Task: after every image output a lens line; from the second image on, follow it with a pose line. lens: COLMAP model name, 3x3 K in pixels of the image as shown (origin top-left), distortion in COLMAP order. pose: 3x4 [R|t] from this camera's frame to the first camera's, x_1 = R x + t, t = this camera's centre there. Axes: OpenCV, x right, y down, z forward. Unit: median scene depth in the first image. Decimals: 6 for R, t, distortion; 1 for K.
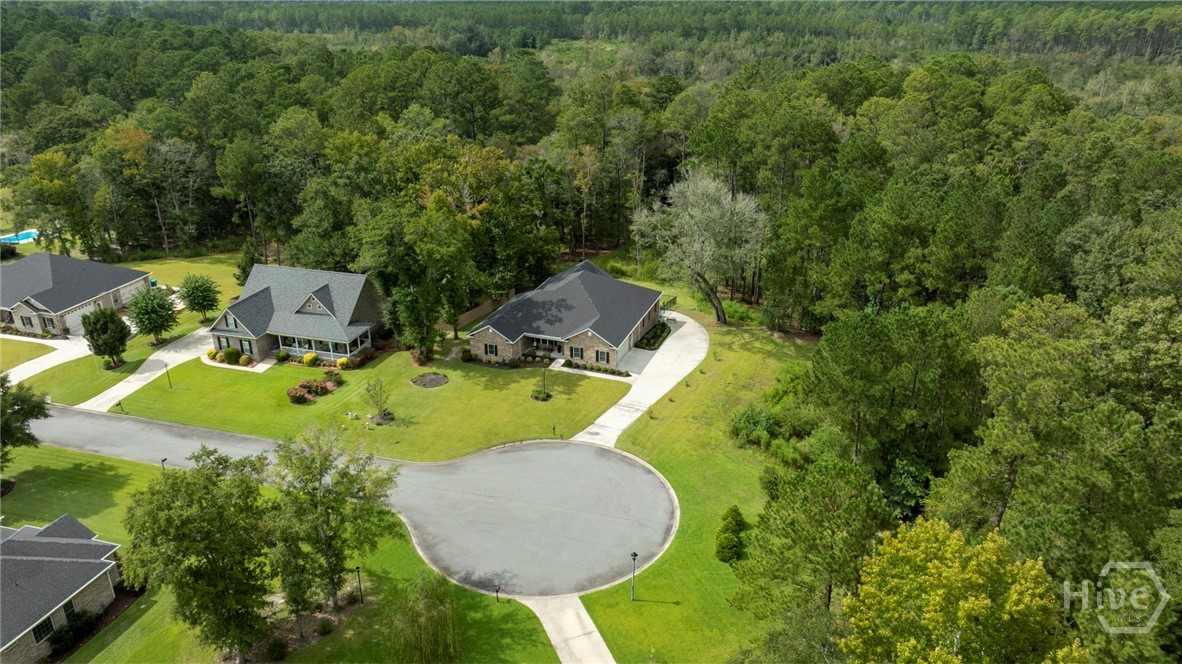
lens RADIAL K [[806.1, 0, 591.0], [0, 806.1, 332.0], [0, 0, 1]] dist [-0.043584, -0.006644]
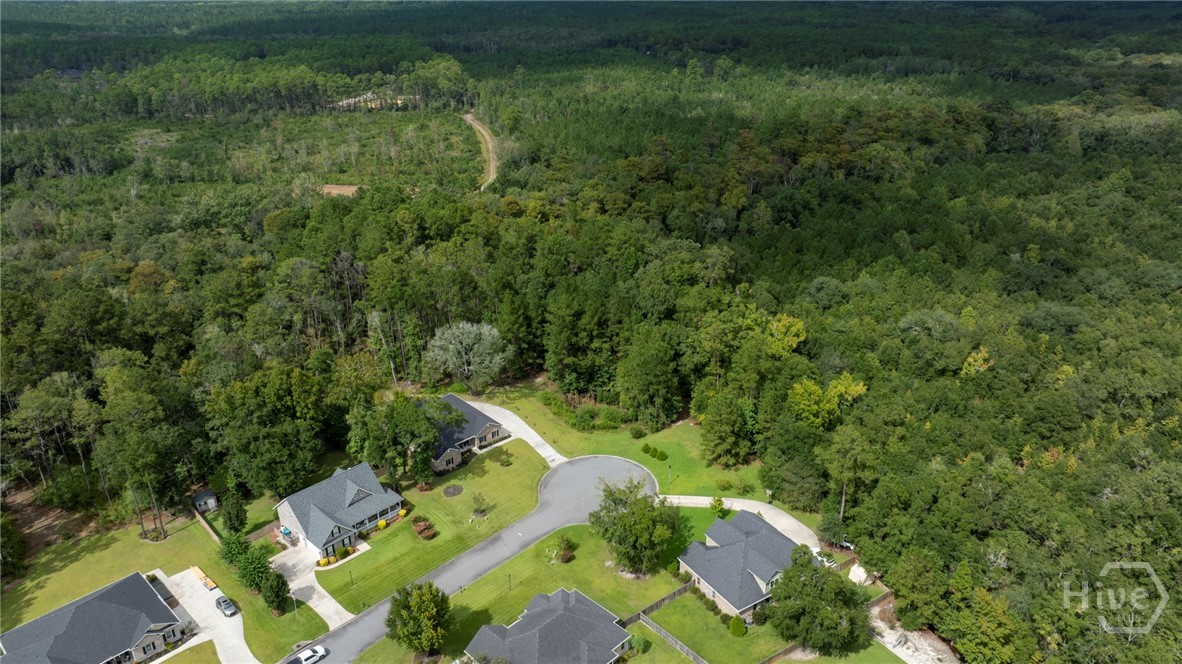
lens RADIAL K [[806.1, 0, 591.0], [0, 806.1, 332.0], [0, 0, 1]] dist [-0.043584, -0.006644]
pose [[0.458700, -0.351603, 0.816070, -1.267414], [0.352538, 0.915024, 0.196081, -0.452244], [-0.815666, 0.197754, 0.543675, -0.205558]]
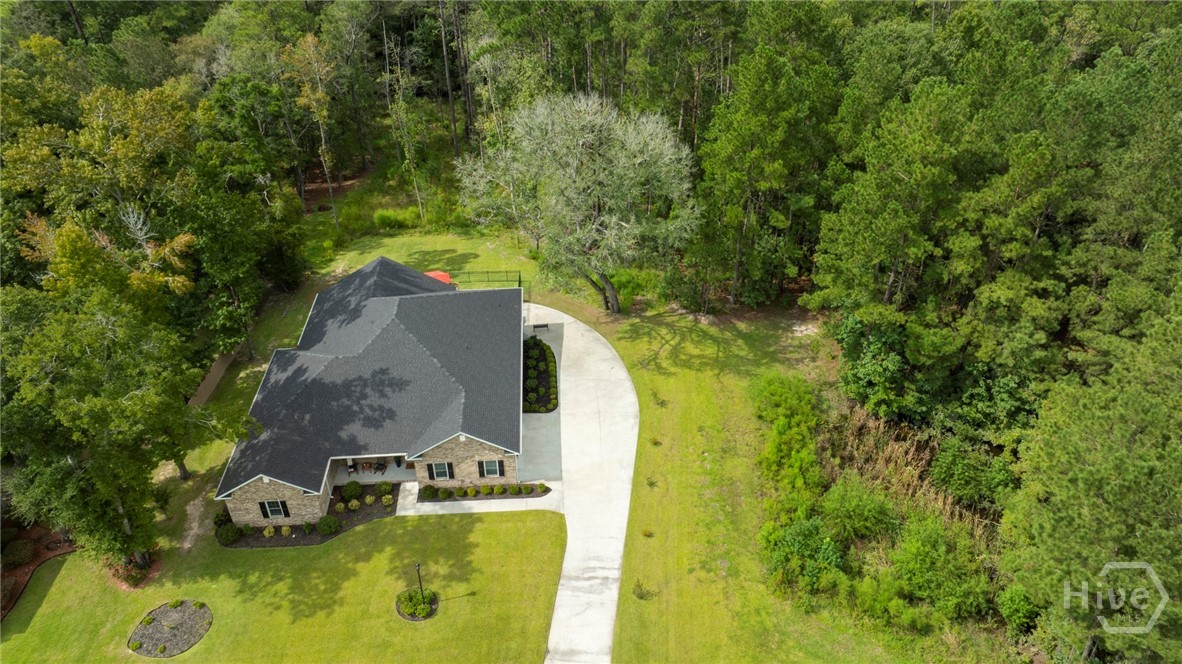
lens RADIAL K [[806.1, 0, 591.0], [0, 806.1, 332.0], [0, 0, 1]] dist [-0.043584, -0.006644]
pose [[0.913900, -0.234802, 0.331143, -0.081976], [0.161043, 0.958513, 0.235197, -0.173816], [-0.372629, -0.161618, 0.913798, 0.480898]]
